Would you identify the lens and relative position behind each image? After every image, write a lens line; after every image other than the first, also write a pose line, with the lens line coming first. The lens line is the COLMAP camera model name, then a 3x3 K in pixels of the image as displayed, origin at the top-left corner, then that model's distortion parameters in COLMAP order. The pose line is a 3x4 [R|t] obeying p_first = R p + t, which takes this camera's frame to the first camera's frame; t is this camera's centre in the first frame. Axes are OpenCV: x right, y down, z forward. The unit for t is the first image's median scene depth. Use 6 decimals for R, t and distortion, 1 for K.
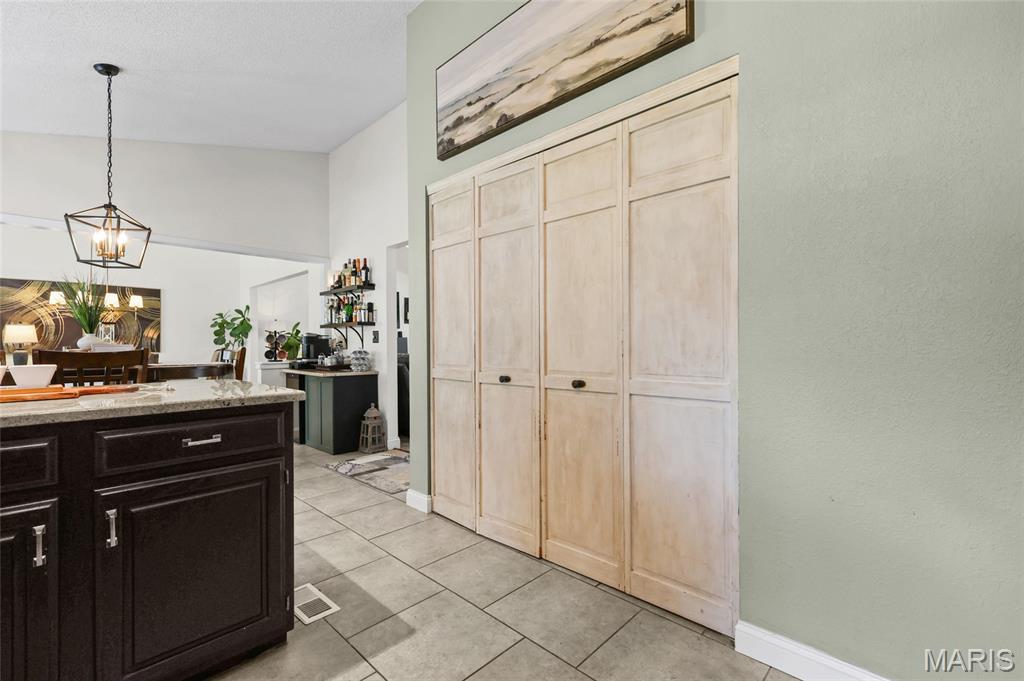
lens RADIAL K [[451.7, 0, 509.5], [0, 451.7, 344.4], [0, 0, 1]] dist [0.002585, -0.000154]
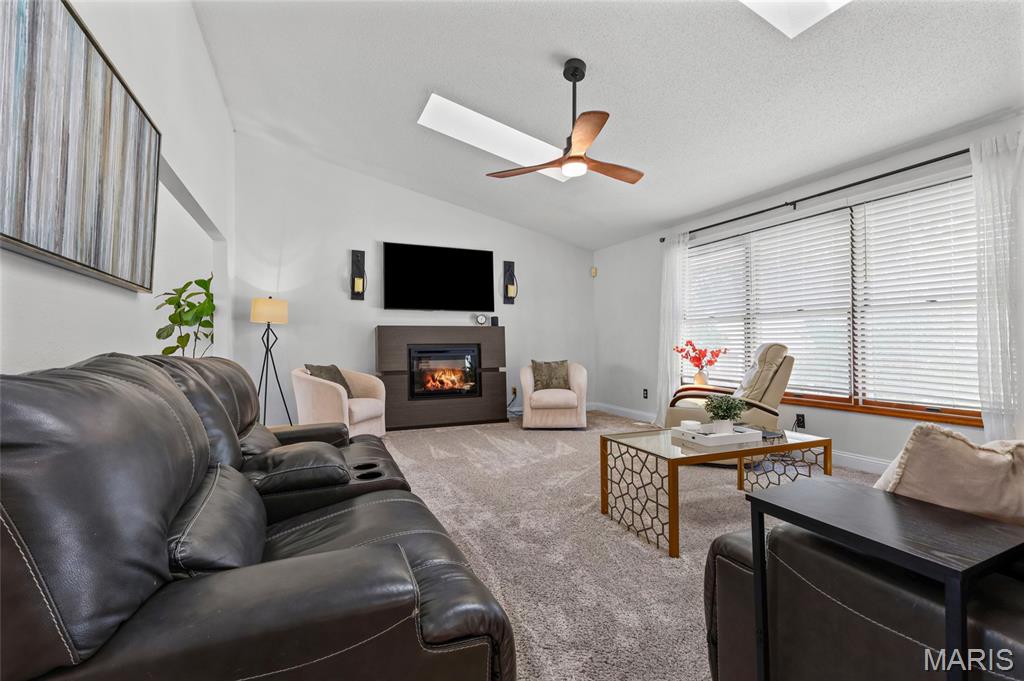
lens RADIAL K [[451.7, 0, 516.0], [0, 451.7, 345.3], [0, 0, 1]] dist [0.002585, -0.000154]
pose [[0.932362, -0.000813, -0.361525, 0.000625], [0.003975, 0.999960, 0.008002, 0.005823], [0.361504, -0.008898, 0.932328, 0.540302]]
